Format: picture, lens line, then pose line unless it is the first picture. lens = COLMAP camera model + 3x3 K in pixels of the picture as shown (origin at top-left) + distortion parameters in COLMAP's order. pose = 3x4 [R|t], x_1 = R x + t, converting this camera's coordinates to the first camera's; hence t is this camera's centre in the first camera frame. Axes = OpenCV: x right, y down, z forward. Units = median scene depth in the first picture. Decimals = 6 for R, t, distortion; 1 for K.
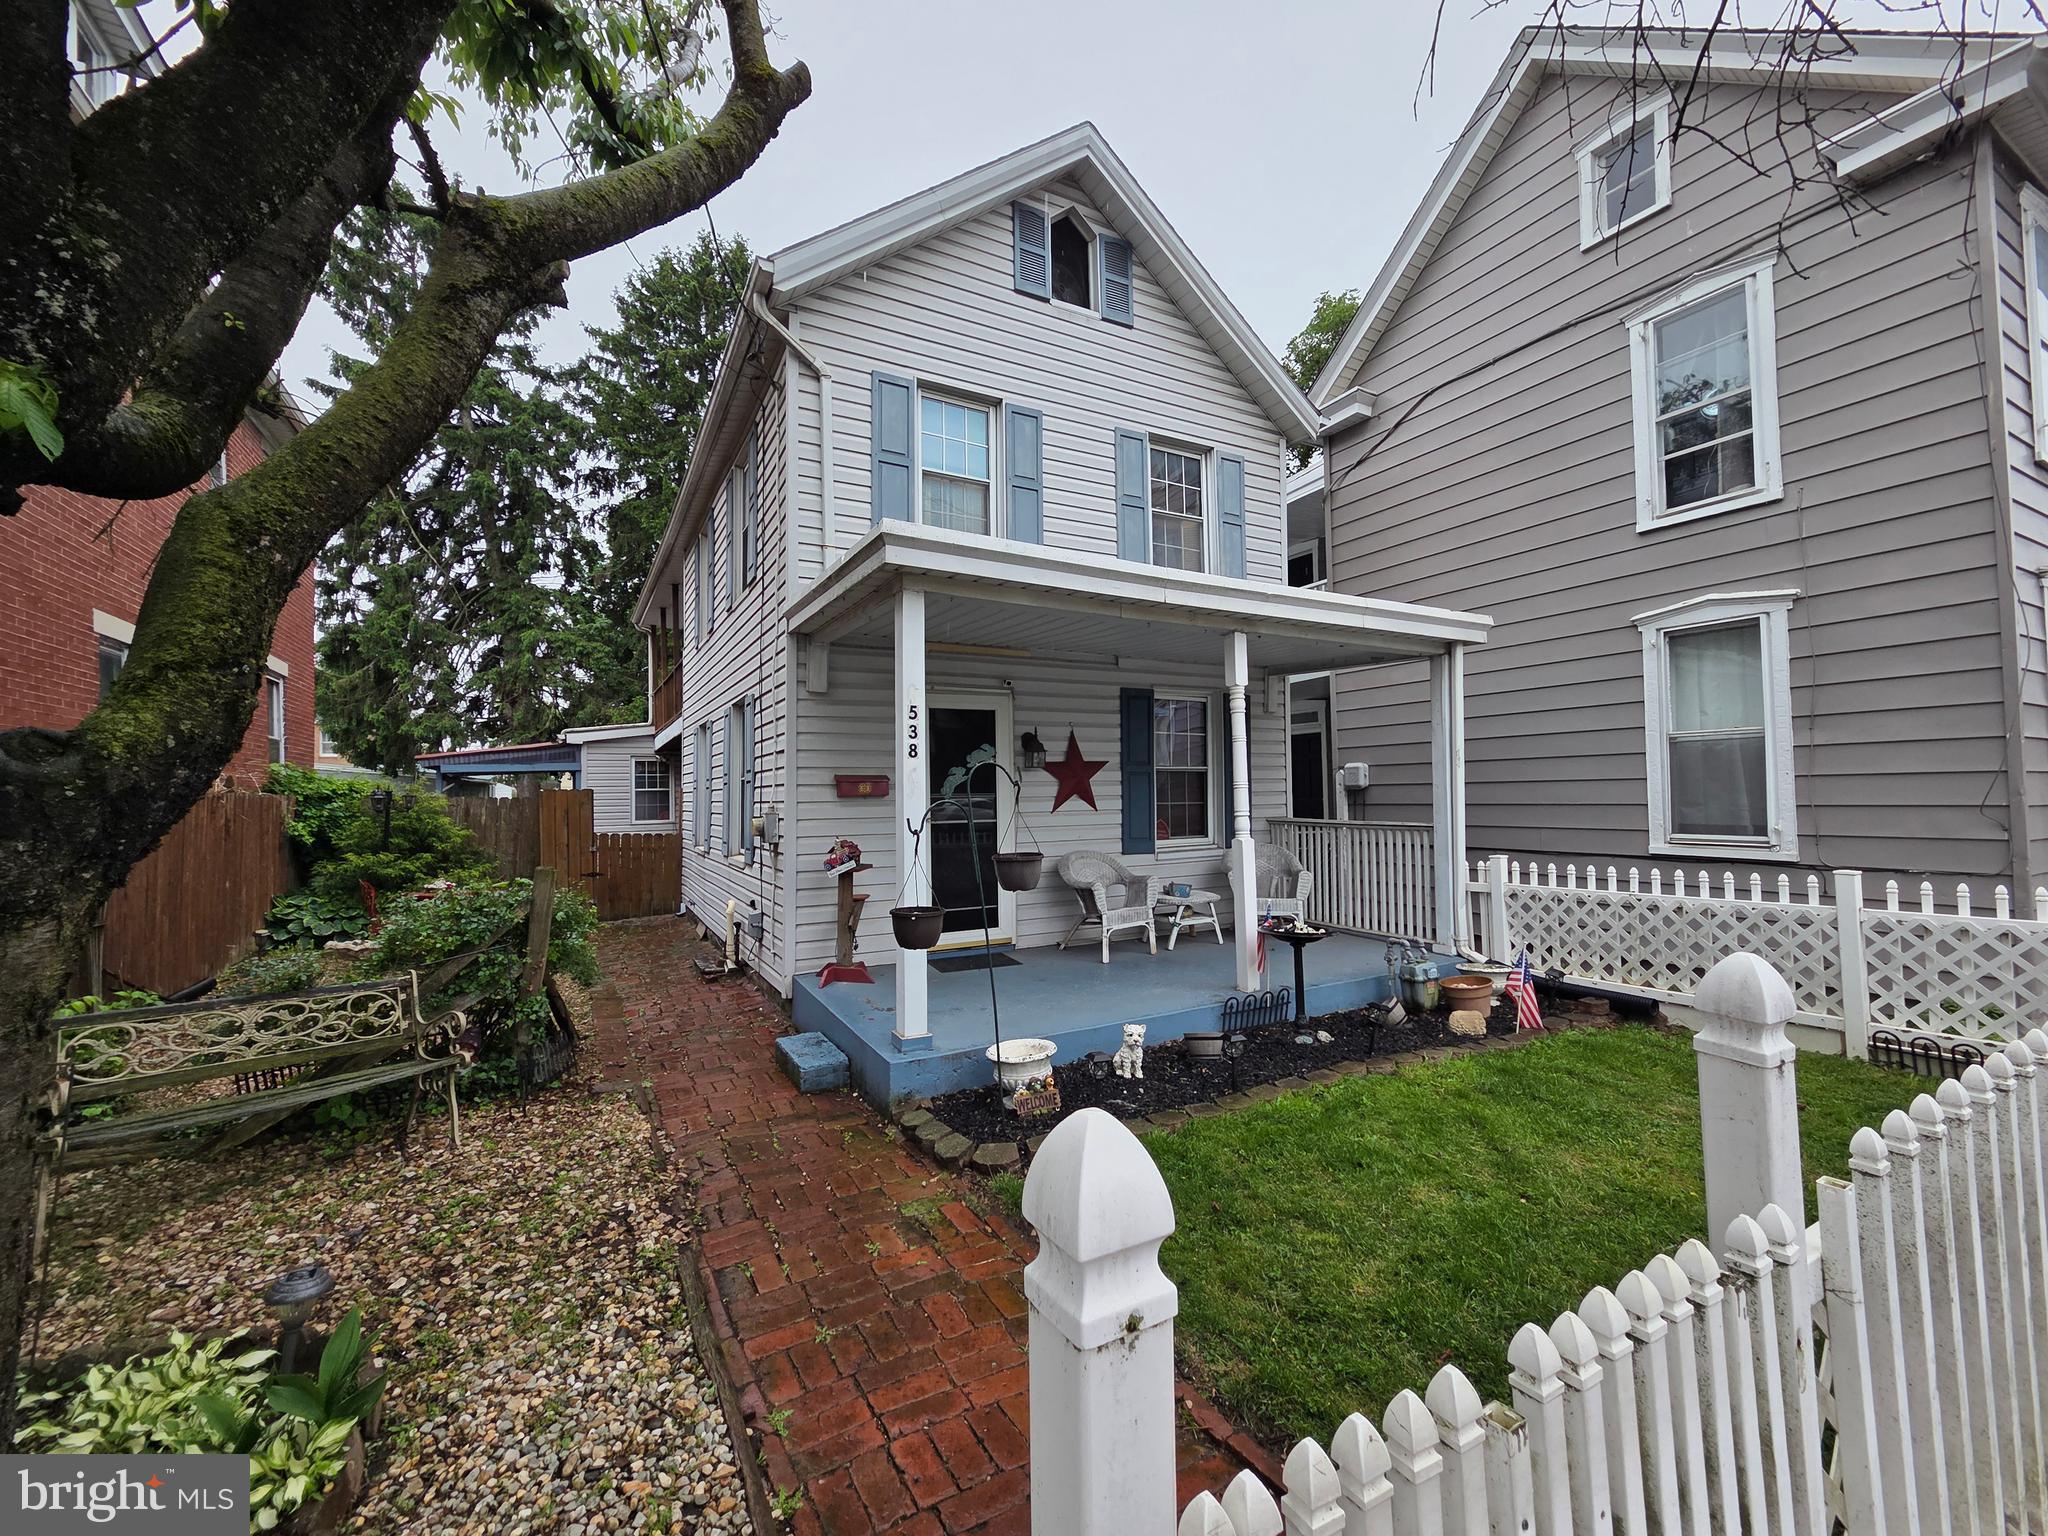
lens RADIAL K [[829.9, 0, 1020.5], [0, 829.9, 769.6], [0, 0, 1]] dist [0.000231, -0.000273]
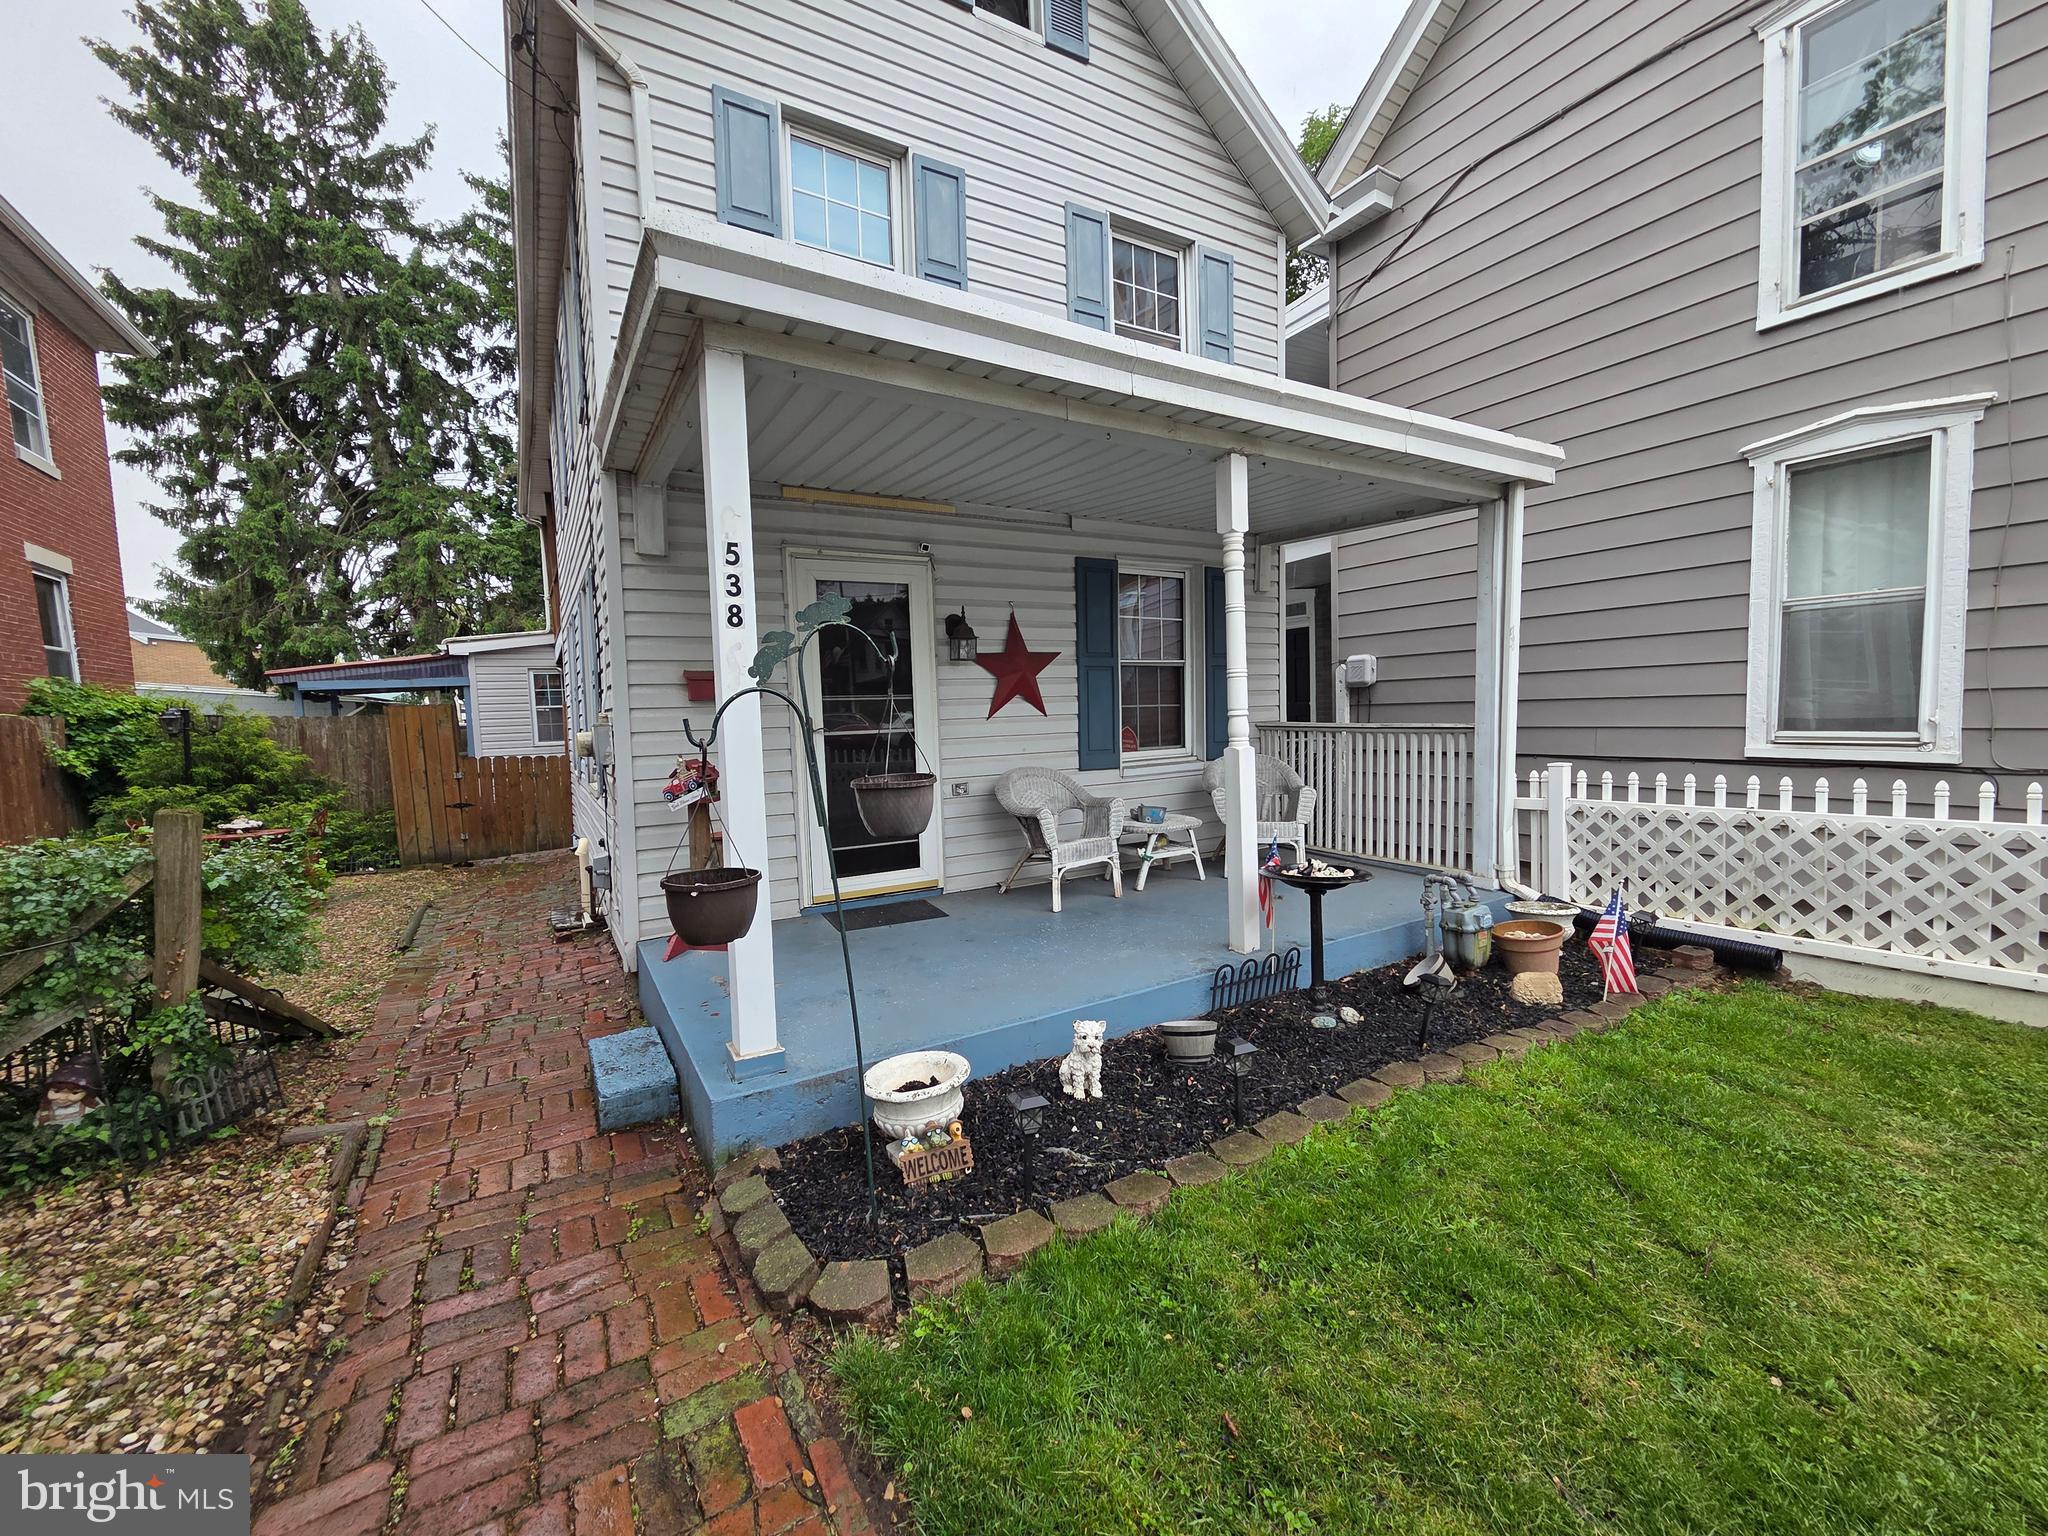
lens RADIAL K [[829.9, 0, 1017.5], [0, 829.9, 766.8], [0, 0, 1]] dist [0.000231, -0.000273]
pose [[0.999205, -0.019369, 0.034845, 0.038626], [0.015841, 0.994980, 0.098810, 0.020578], [-0.036584, -0.098180, 0.994496, 0.227100]]
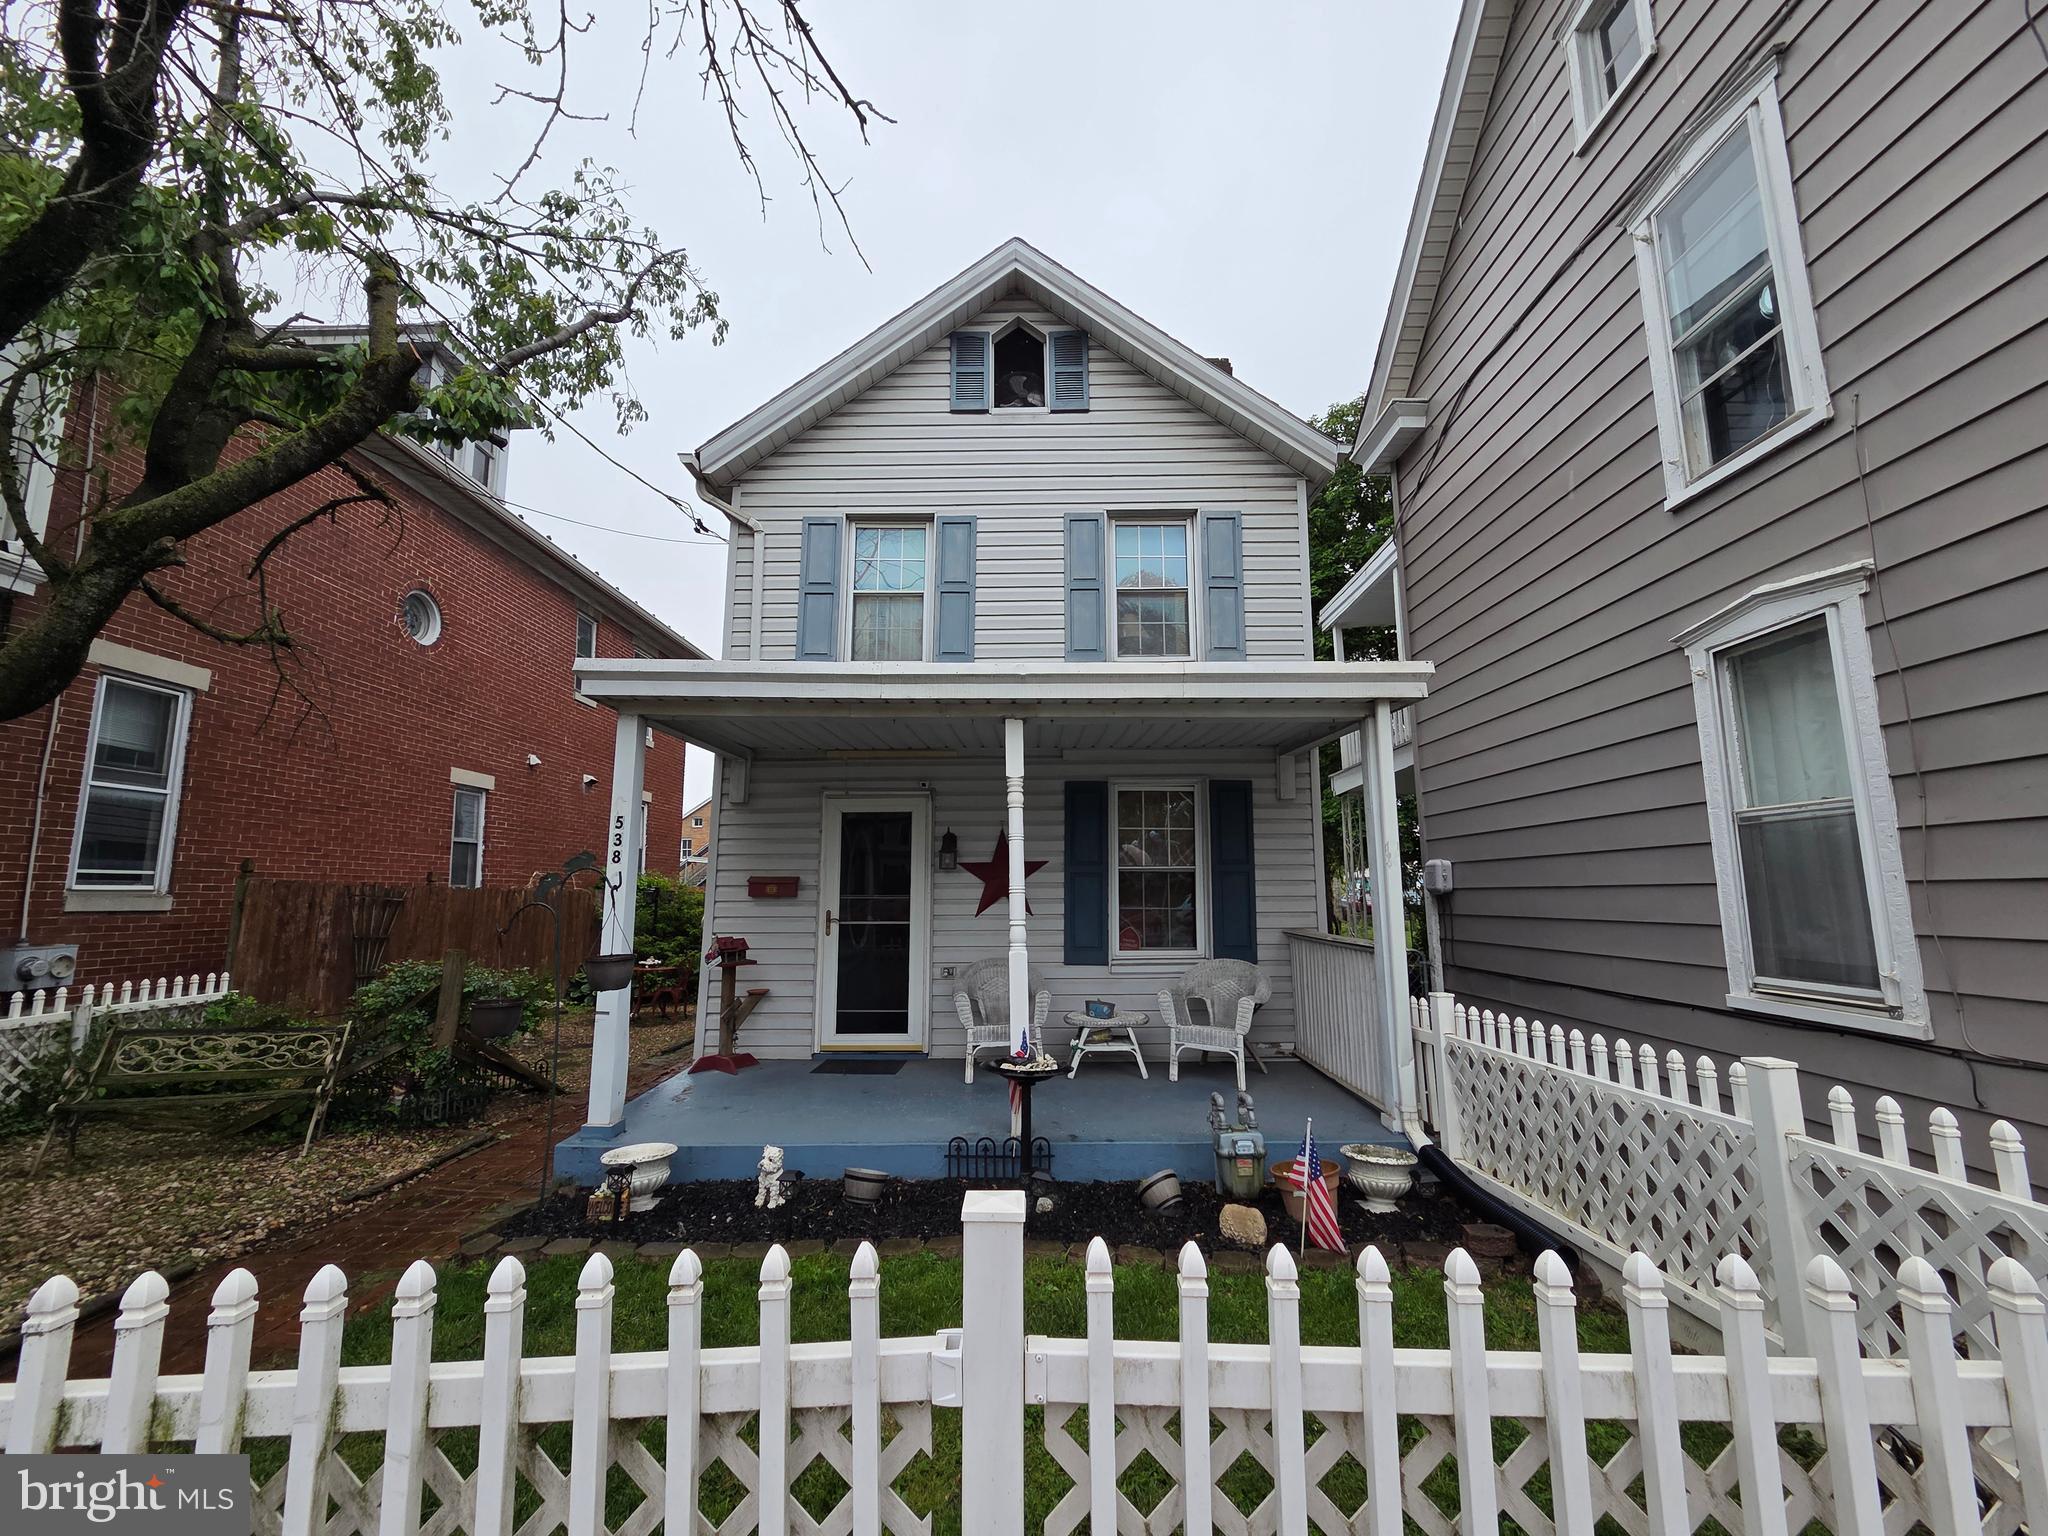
lens RADIAL K [[829.9, 0, 1027.0], [0, 829.9, 768.5], [0, 0, 1]] dist [0.000231, -0.000273]
pose [[0.875201, -0.061564, -0.479827, 0.570569], [0.005479, 0.993067, -0.117421, -0.004445], [0.483729, 0.100138, 0.869470, 0.182725]]
